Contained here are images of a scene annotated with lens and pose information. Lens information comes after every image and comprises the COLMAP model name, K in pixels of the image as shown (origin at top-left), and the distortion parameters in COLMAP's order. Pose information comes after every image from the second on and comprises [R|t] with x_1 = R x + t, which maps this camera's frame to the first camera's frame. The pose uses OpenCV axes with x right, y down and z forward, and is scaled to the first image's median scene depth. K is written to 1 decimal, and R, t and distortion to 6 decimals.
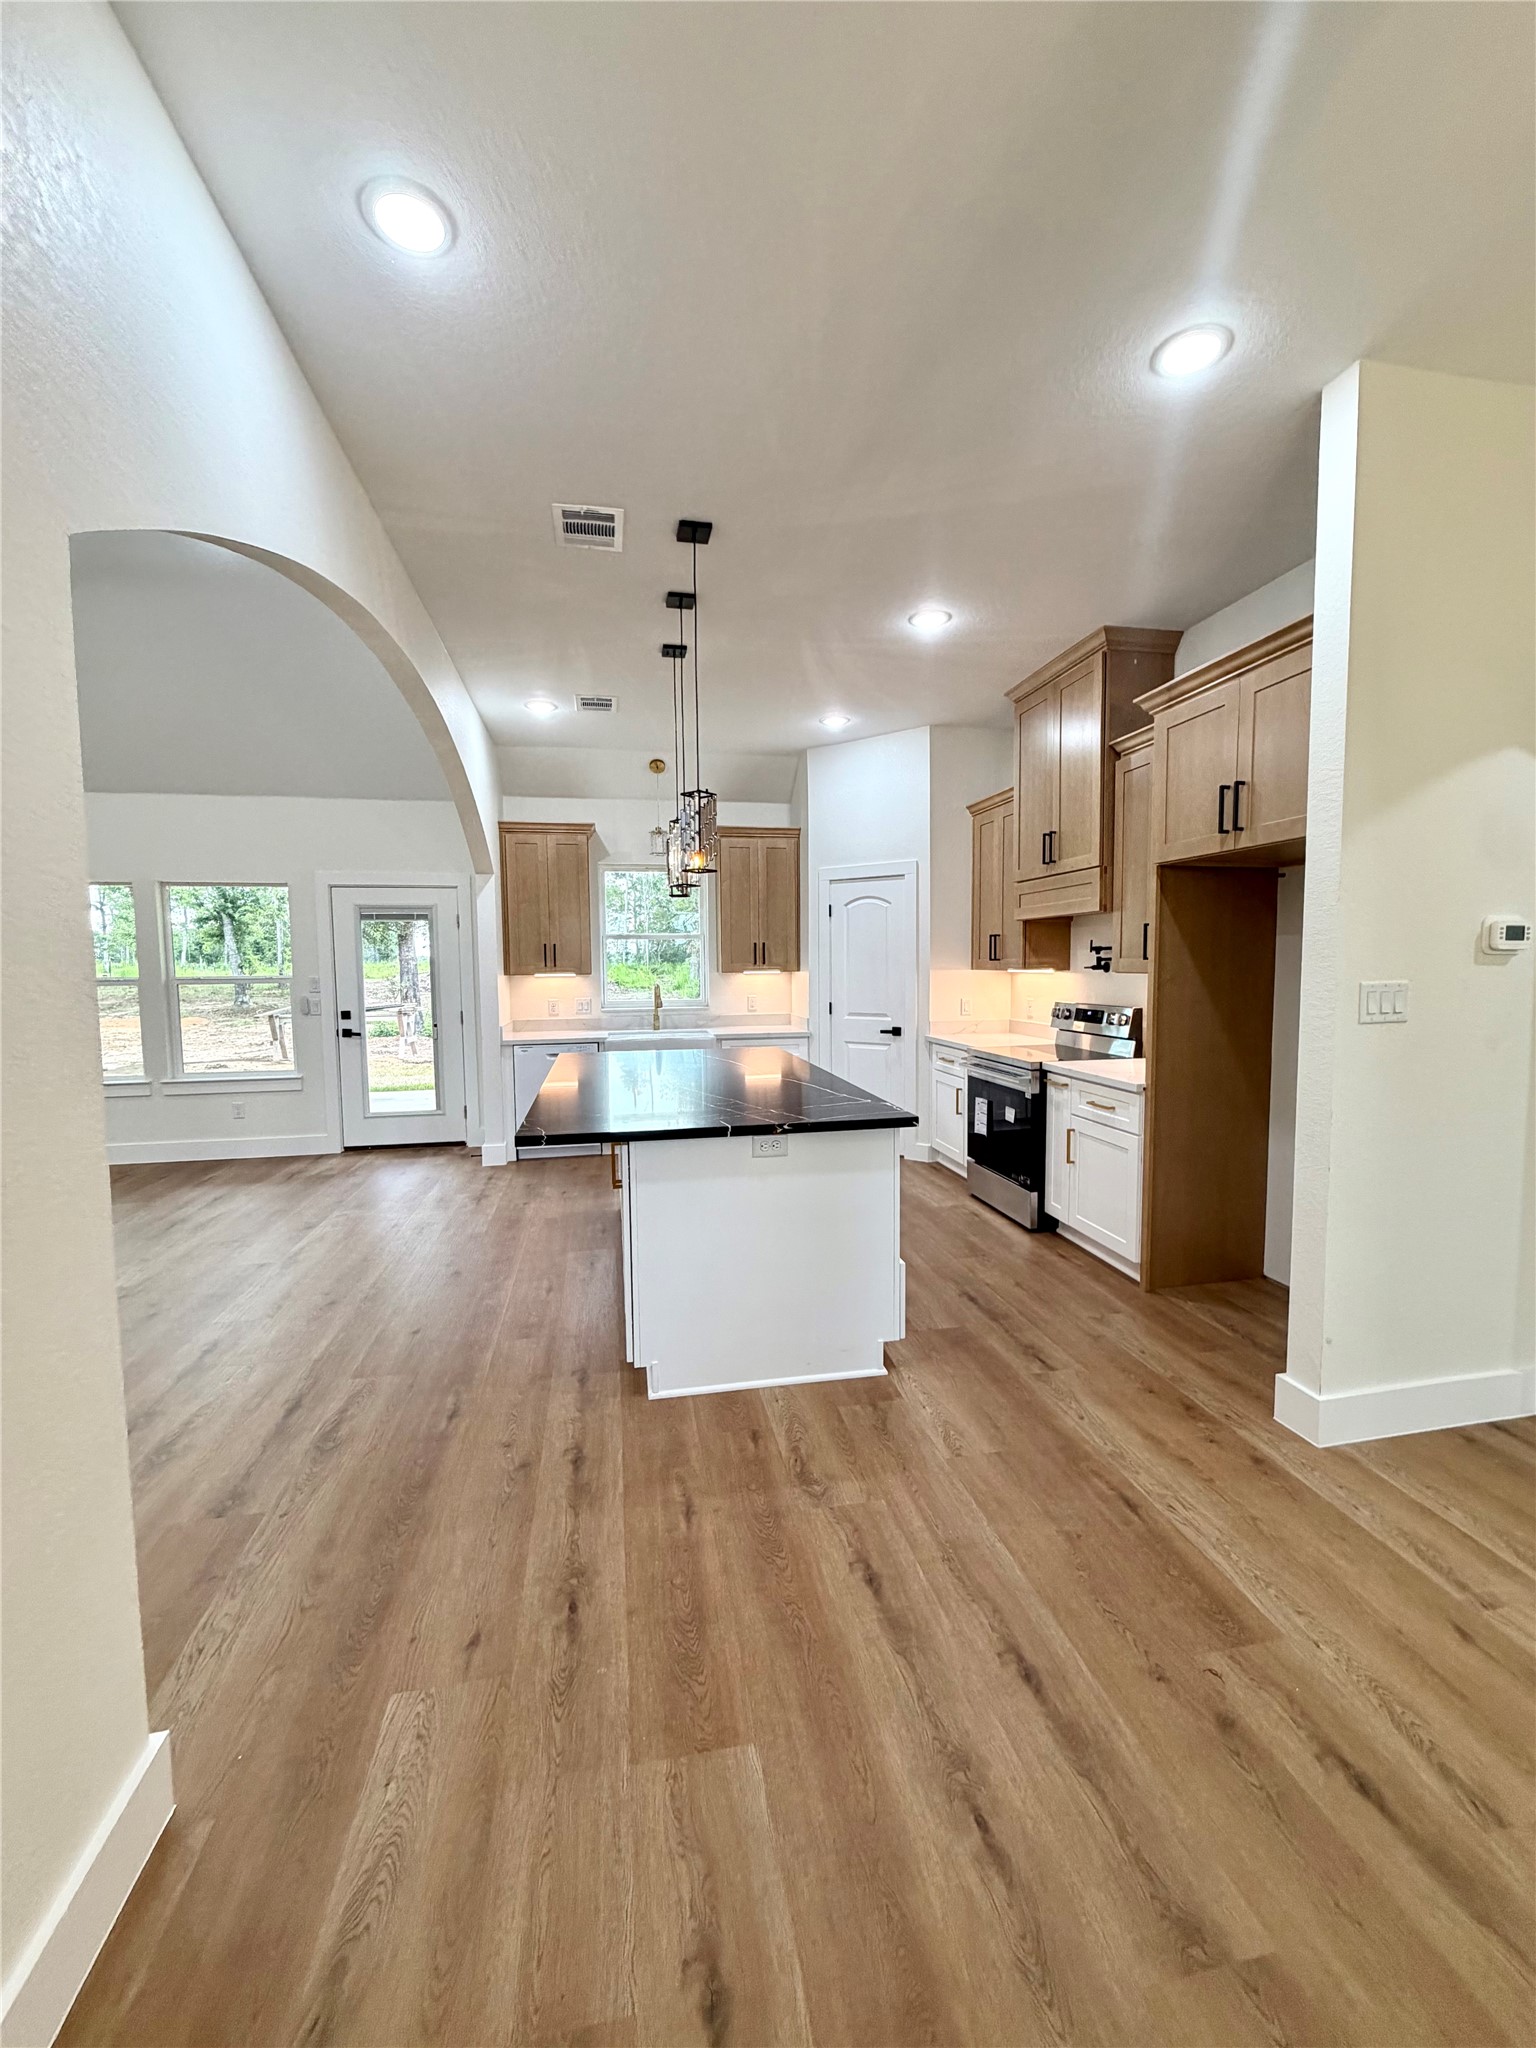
lens RADIAL K [[818.6, 0, 771.2], [0, 818.6, 1020.3], [0, 0, 1]] dist [-0.000181, 0.000120]
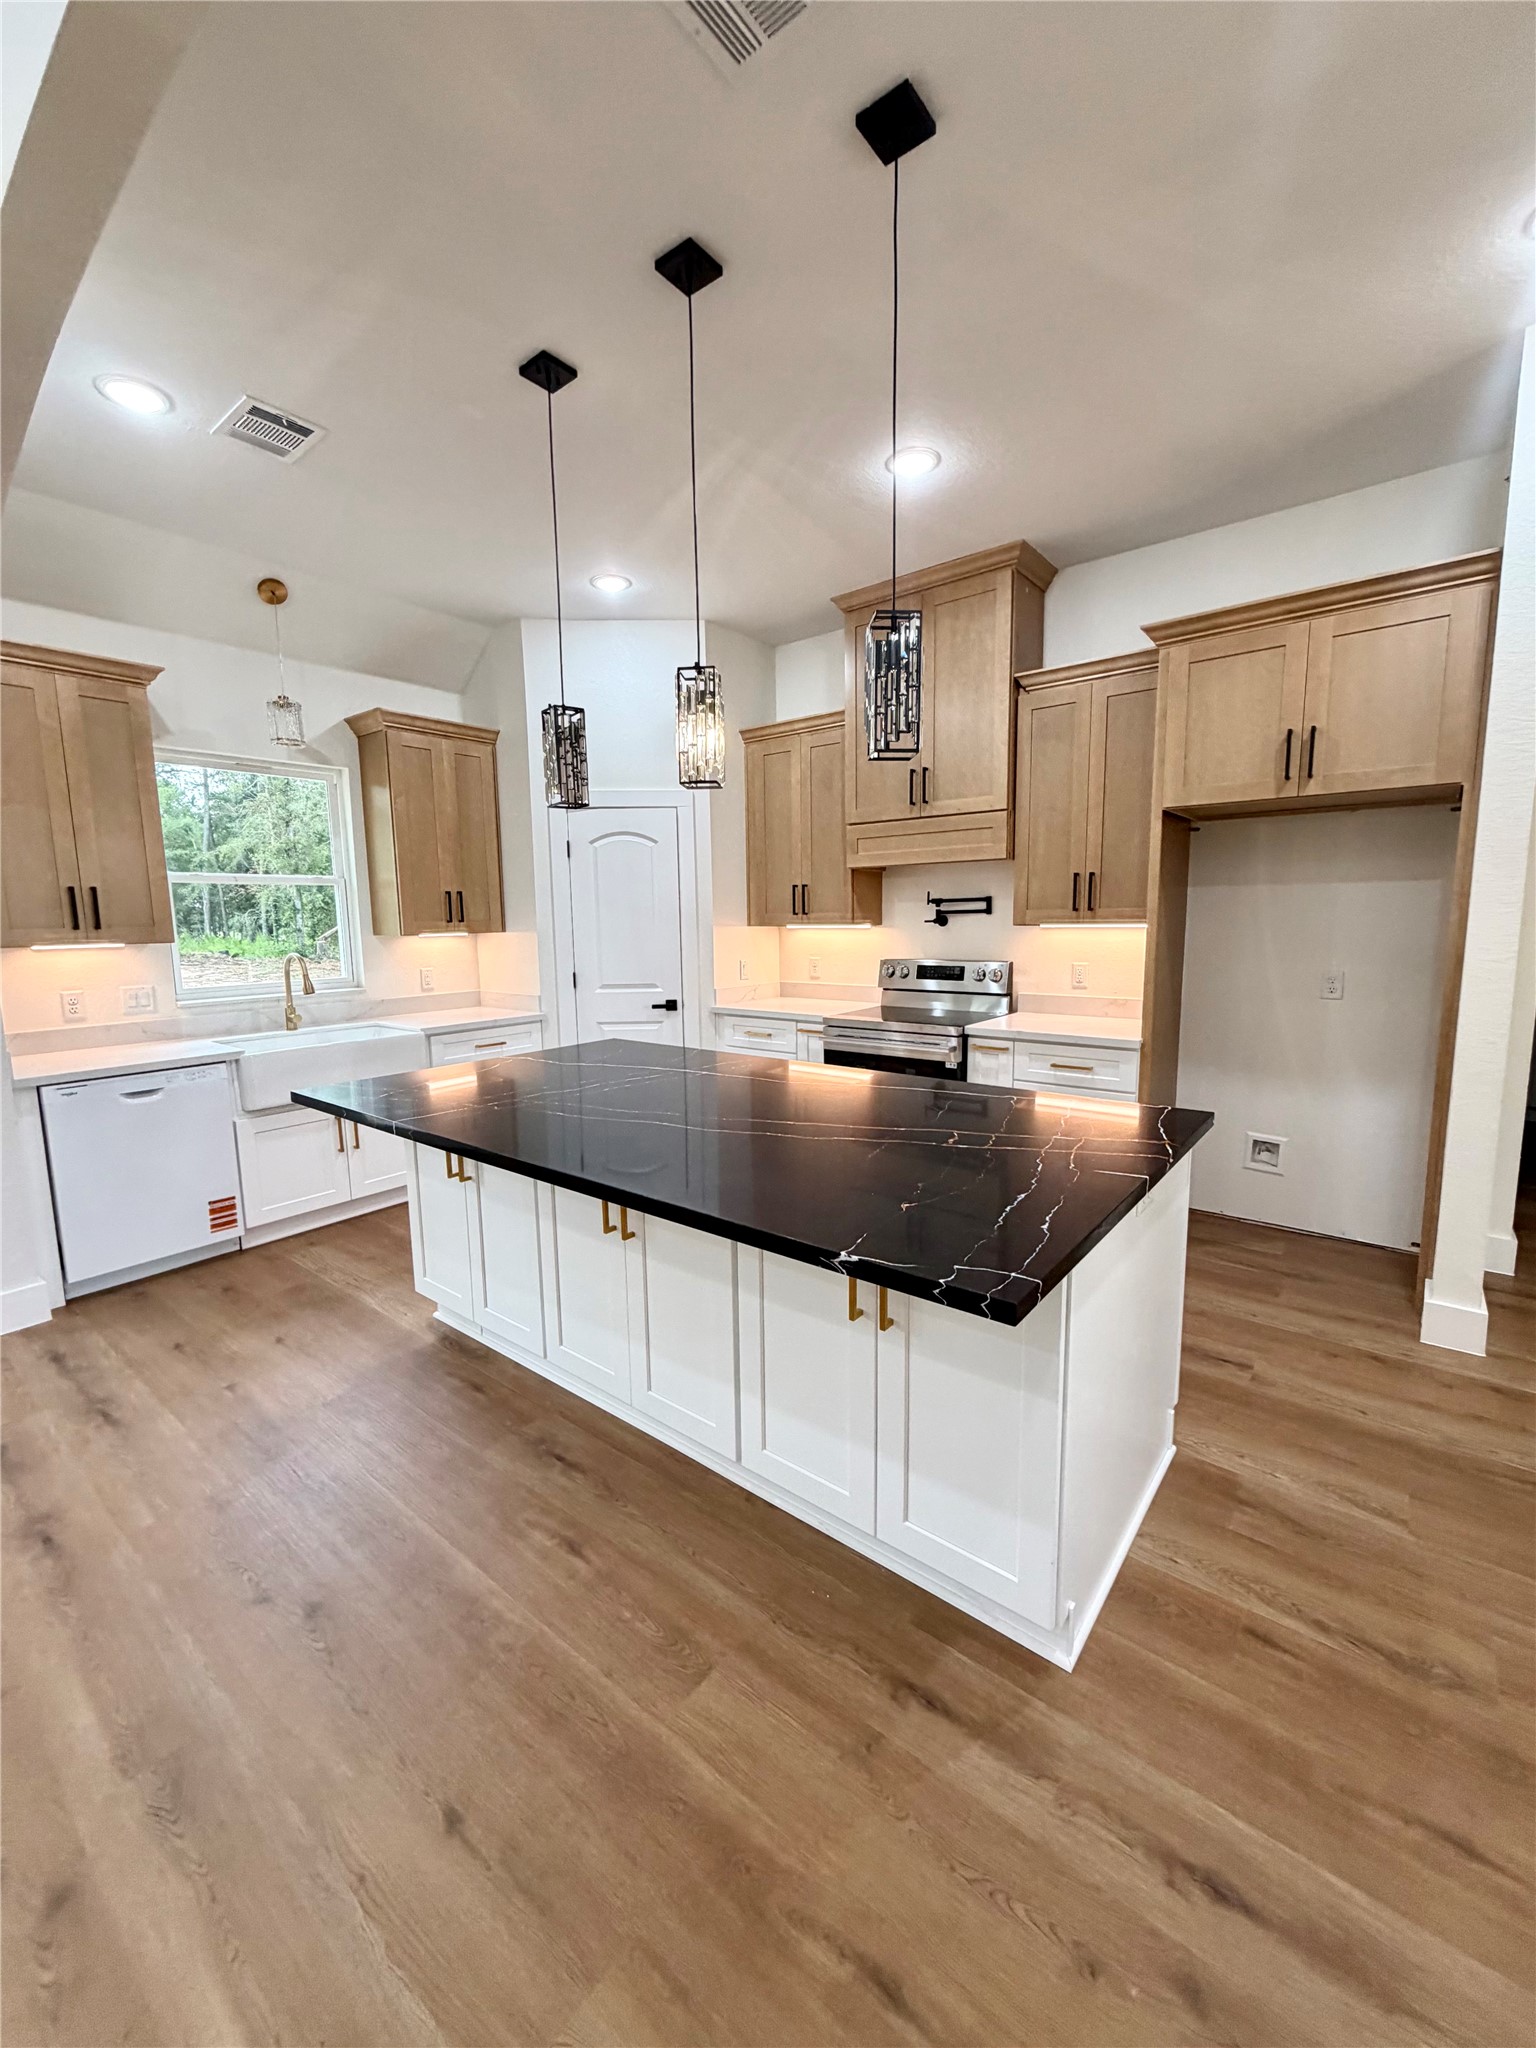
lens RADIAL K [[818.6, 0, 771.9], [0, 818.6, 1026.5], [0, 0, 1]] dist [-0.000181, 0.000120]
pose [[0.763066, -0.090045, 0.640017, -0.515905], [0.054534, 0.995686, 0.075066, -0.035623], [-0.644016, -0.022378, 0.764685, 0.569045]]
